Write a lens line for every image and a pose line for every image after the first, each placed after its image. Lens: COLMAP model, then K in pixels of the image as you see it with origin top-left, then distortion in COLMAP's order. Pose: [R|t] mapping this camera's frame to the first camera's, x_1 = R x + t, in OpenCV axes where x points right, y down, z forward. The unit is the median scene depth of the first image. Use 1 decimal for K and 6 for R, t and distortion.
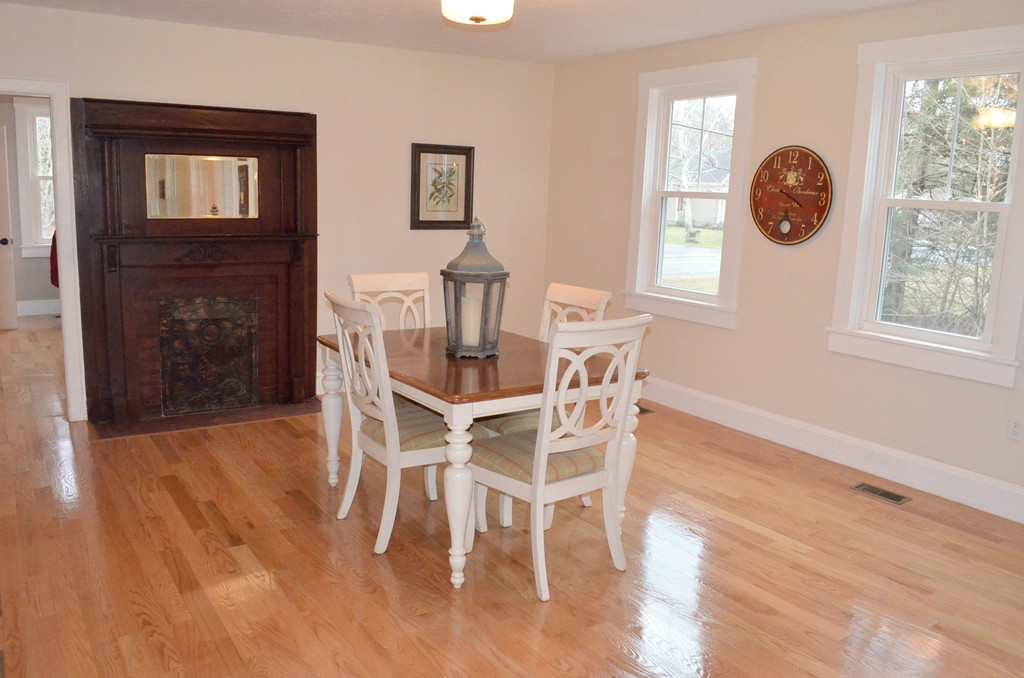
lens RADIAL K [[805.3, 0, 511.8], [0, 805.3, 344.8], [0, 0, 1]] dist [-0.087850, 0.013478]
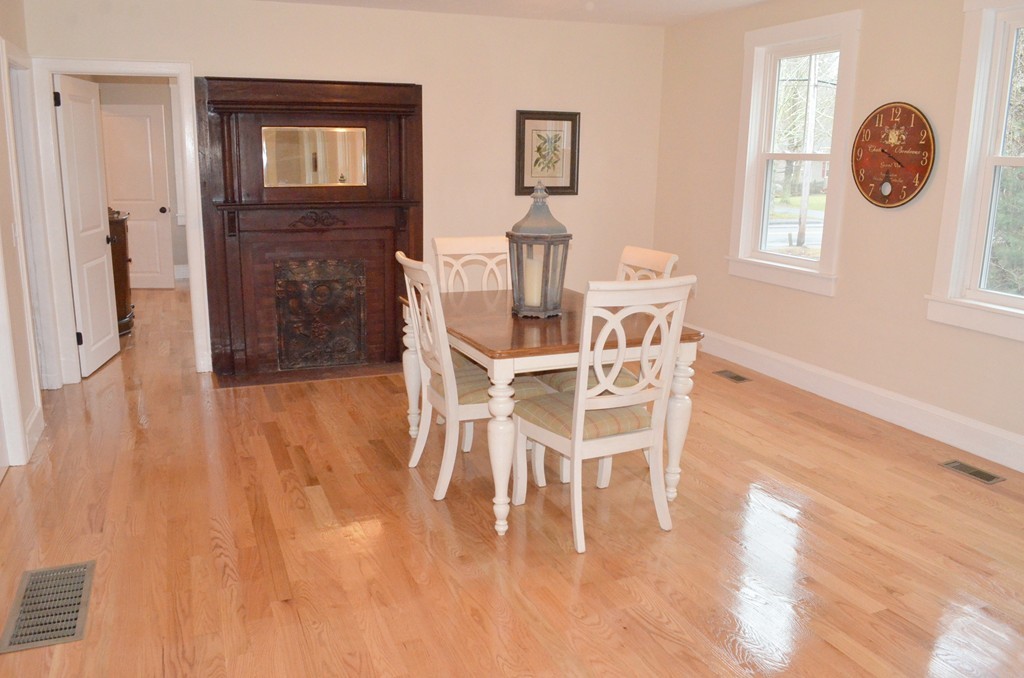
lens RADIAL K [[805.3, 0, 511.8], [0, 805.3, 344.8], [0, 0, 1]] dist [-0.087850, 0.013478]
pose [[0.980658, 0.024221, -0.194224, 0.098034], [-0.016970, 0.999099, 0.038912, 0.009143], [0.194992, -0.034864, 0.980185, -0.013516]]
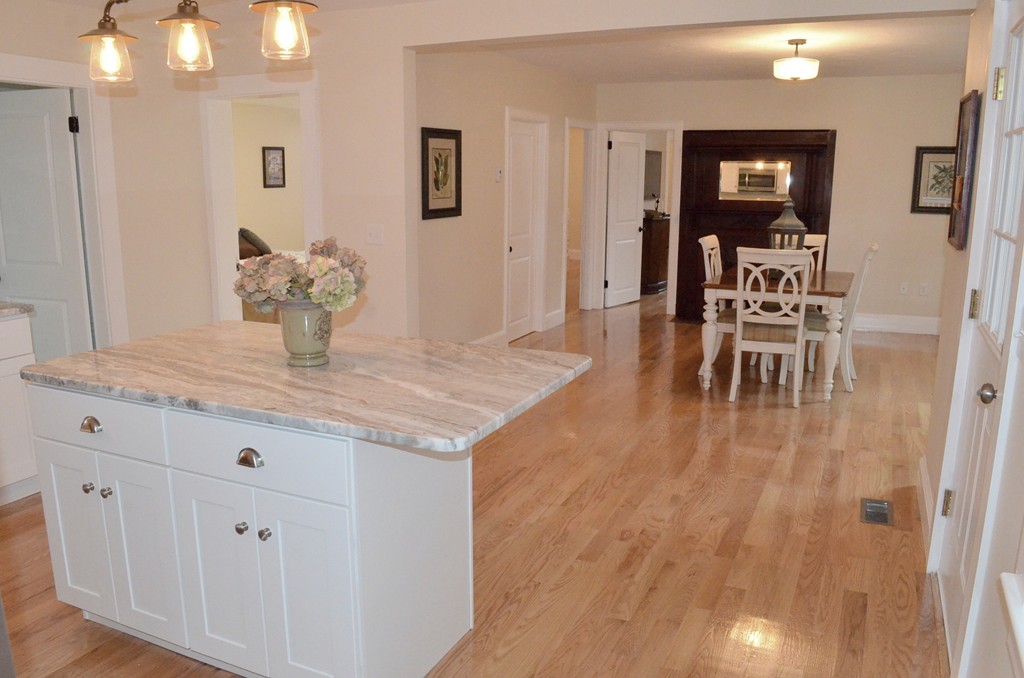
lens RADIAL K [[805.3, 0, 511.8], [0, 805.3, 344.8], [0, 0, 1]] dist [-0.087850, 0.013478]
pose [[0.515653, 0.147074, -0.844080, 0.869842], [-0.145841, 0.985847, 0.082680, 0.075101], [0.844294, 0.080467, 0.529804, -0.272270]]
